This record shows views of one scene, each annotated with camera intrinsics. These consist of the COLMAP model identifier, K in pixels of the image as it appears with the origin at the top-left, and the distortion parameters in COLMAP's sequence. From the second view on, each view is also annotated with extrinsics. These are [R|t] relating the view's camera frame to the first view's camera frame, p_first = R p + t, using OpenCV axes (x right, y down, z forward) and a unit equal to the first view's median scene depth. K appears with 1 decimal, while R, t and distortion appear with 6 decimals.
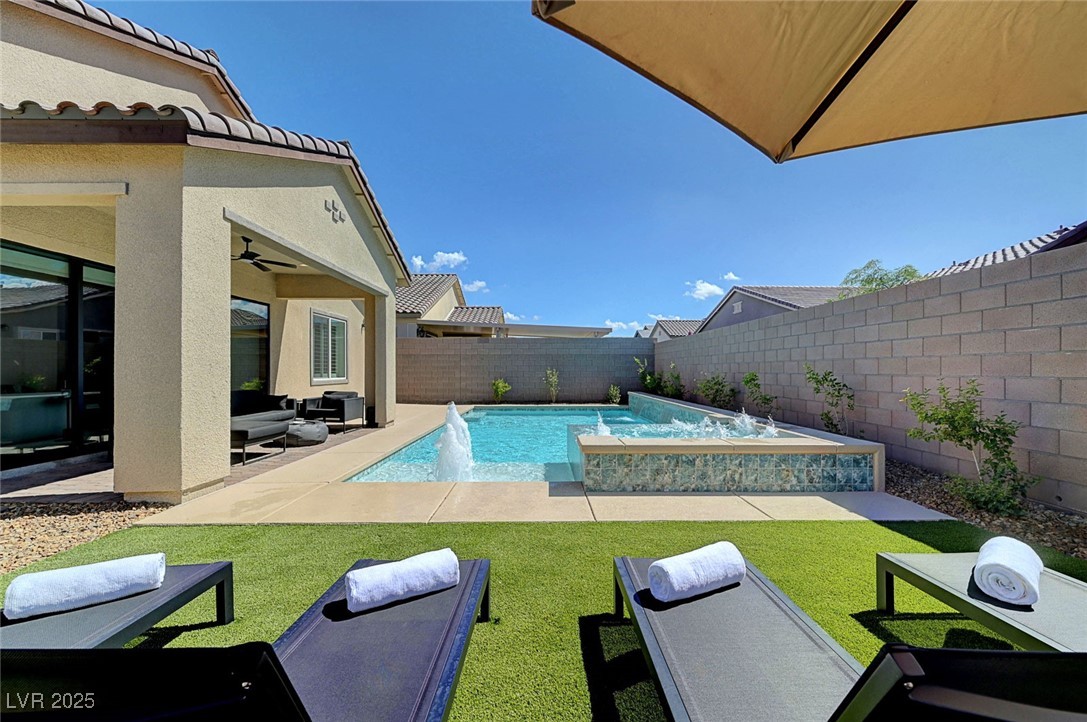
lens RADIAL K [[432.2, 0, 548.2], [0, 432.2, 369.5], [0, 0, 1]] dist [0.000422, -0.000369]
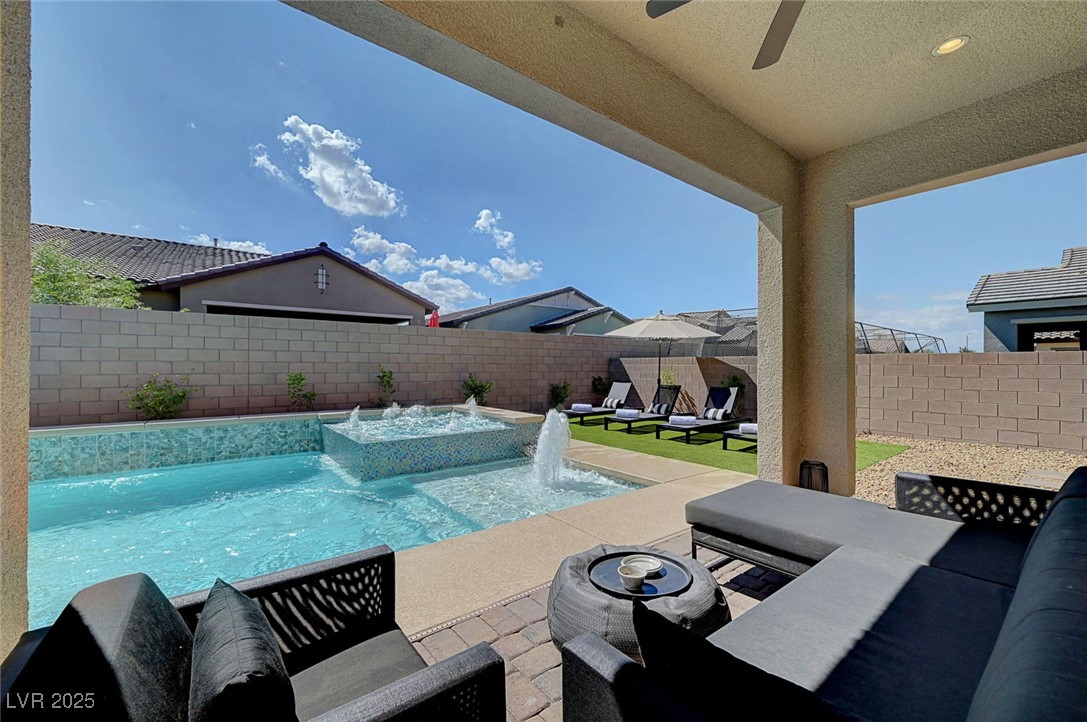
lens RADIAL K [[431.6, 0, 537.6], [0, 431.6, 361.7], [0, 0, 1]] dist [0.000554, 0.000103]
pose [[-0.594133, 0.006952, 0.804337, -1.040639], [-0.004080, 0.999924, -0.011657, -0.013557], [-0.804357, -0.010208, -0.594059, 1.669955]]
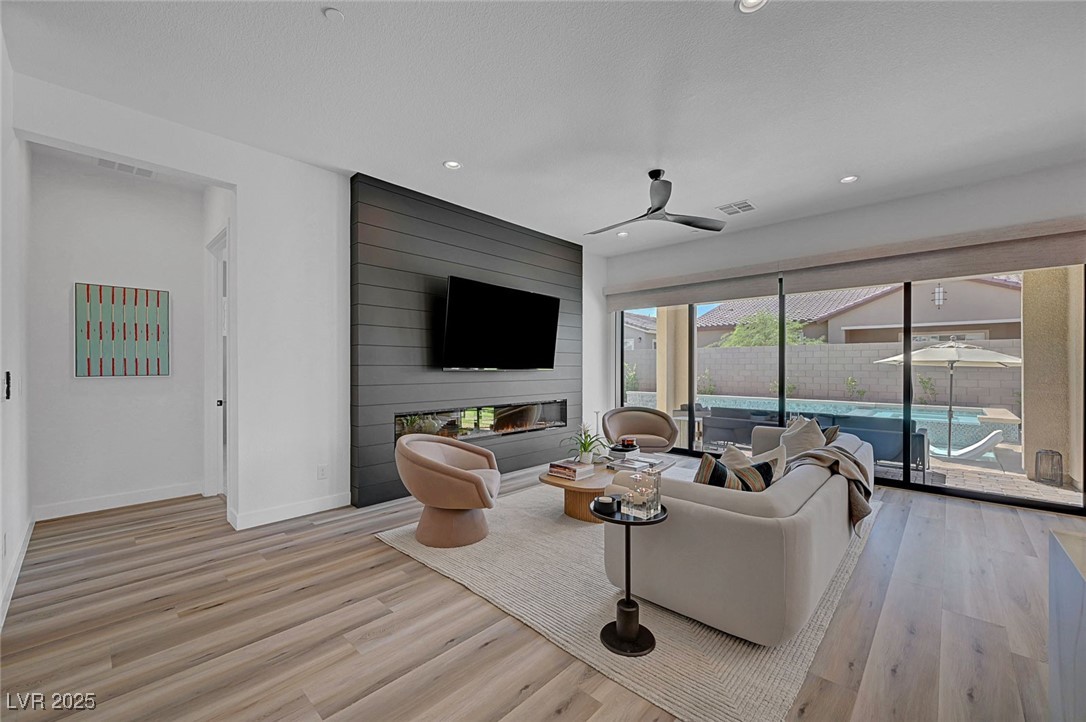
lens RADIAL K [[428.7, 0, 548.8], [0, 428.7, 366.7], [0, 0, 1]] dist [0.003091, 0.000375]
pose [[0.693843, -0.000003, 0.720126, -2.339270], [-0.001901, 0.999997, 0.001836, -0.053593], [-0.720124, -0.002643, 0.693841, 0.981647]]
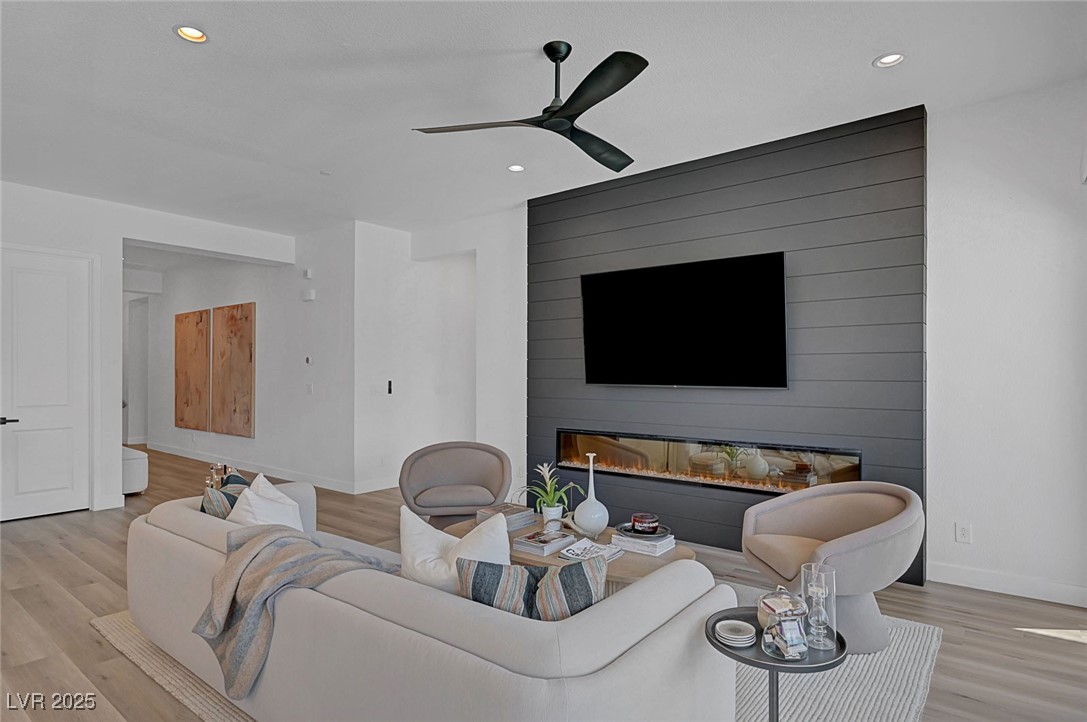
lens RADIAL K [[592.3, 0, 541.8], [0, 592.3, 372.9], [0, 0, 1]] dist [-0.003719, -0.000917]
pose [[0.769671, 0.002271, -0.638437, -1.268384], [-0.002487, 0.999997, 0.000560, -0.064719], [0.638436, 0.001157, 0.769674, 0.897321]]
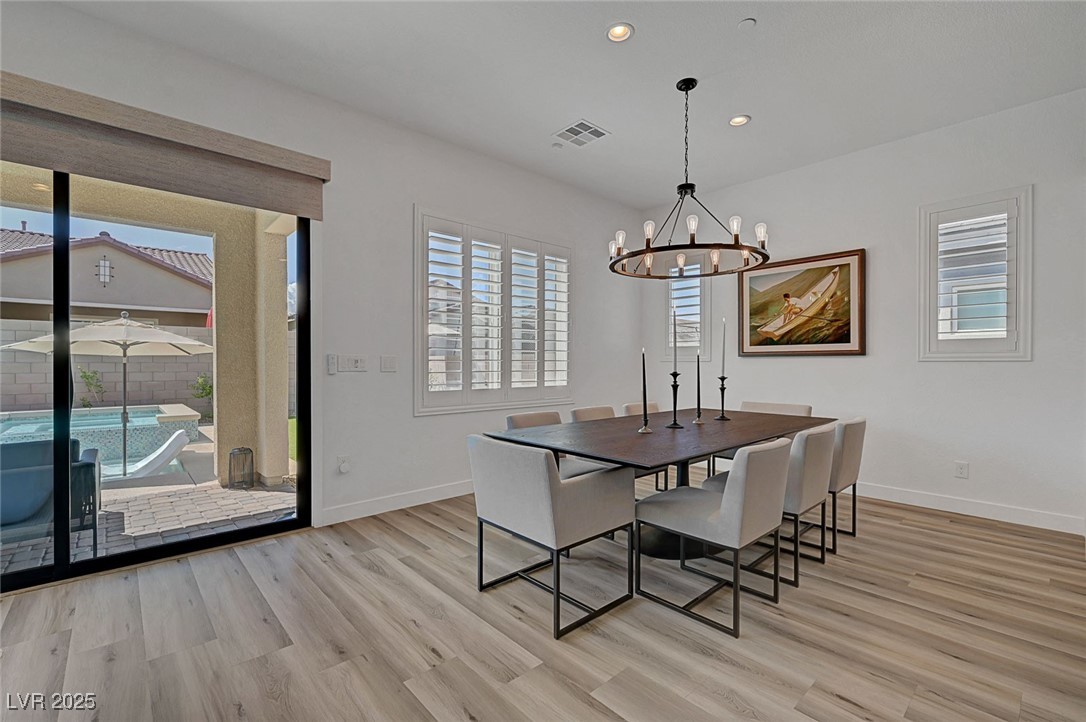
lens RADIAL K [[478.5, 0, 540.2], [0, 478.5, 365.0], [0, 0, 1]] dist [-0.001642, -0.000320]
pose [[-0.654182, -0.003911, 0.756327, -1.900873], [-0.001526, 0.999991, 0.003852, -0.028051], [-0.756336, 0.001366, -0.654182, 1.011658]]
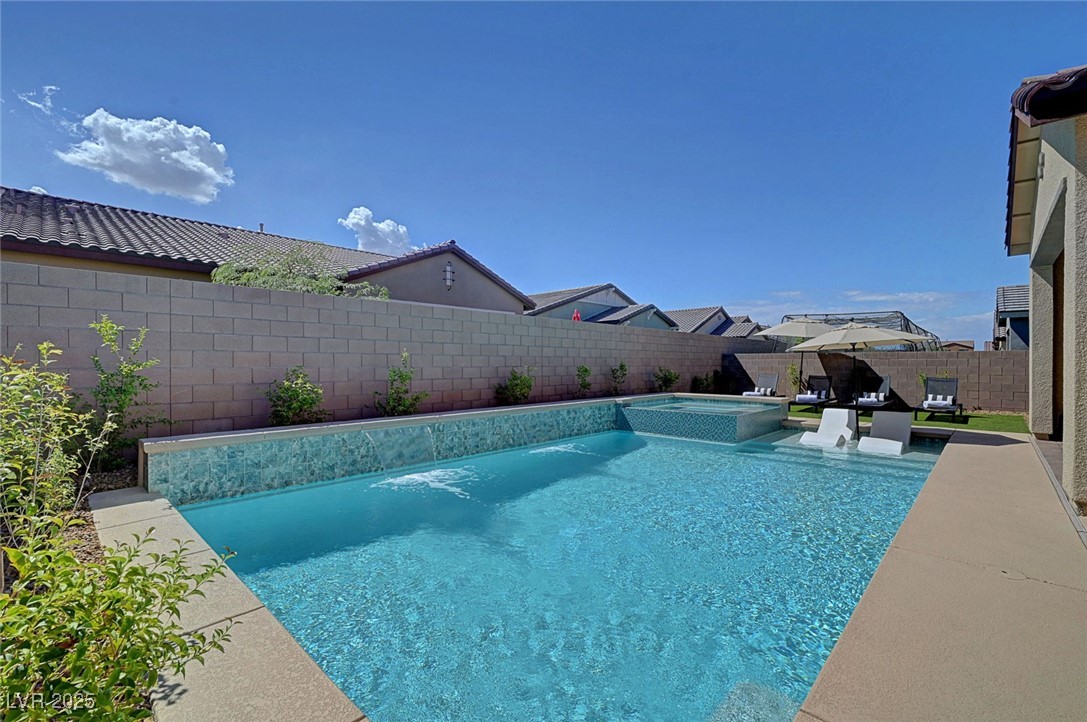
lens RADIAL K [[475.8, 0, 543.5], [0, 475.8, 361.0], [0, 0, 1]] dist [-0.002032, -0.000103]
pose [[-0.715025, 0.001647, 0.699097, -0.592539], [-0.002593, 0.999984, -0.005008, 0.000720], [-0.699094, -0.005394, -0.715010, 2.995991]]
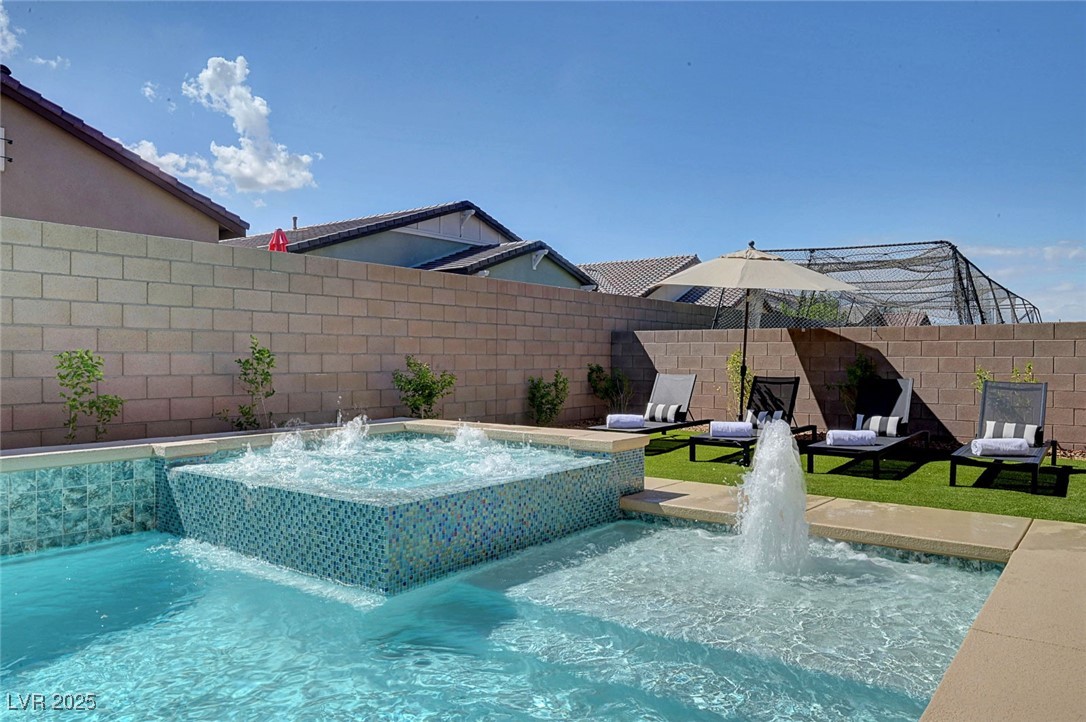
lens RADIAL K [[778.0, 0, 543.0], [0, 778.0, 361.0], [0, 0, 1]] dist [-0.012183, -0.004876]
pose [[-0.791298, -0.008556, 0.611371, -0.571285], [-0.005416, 0.999961, 0.006985, 0.014729], [-0.611407, 0.002216, -0.791314, 1.941013]]
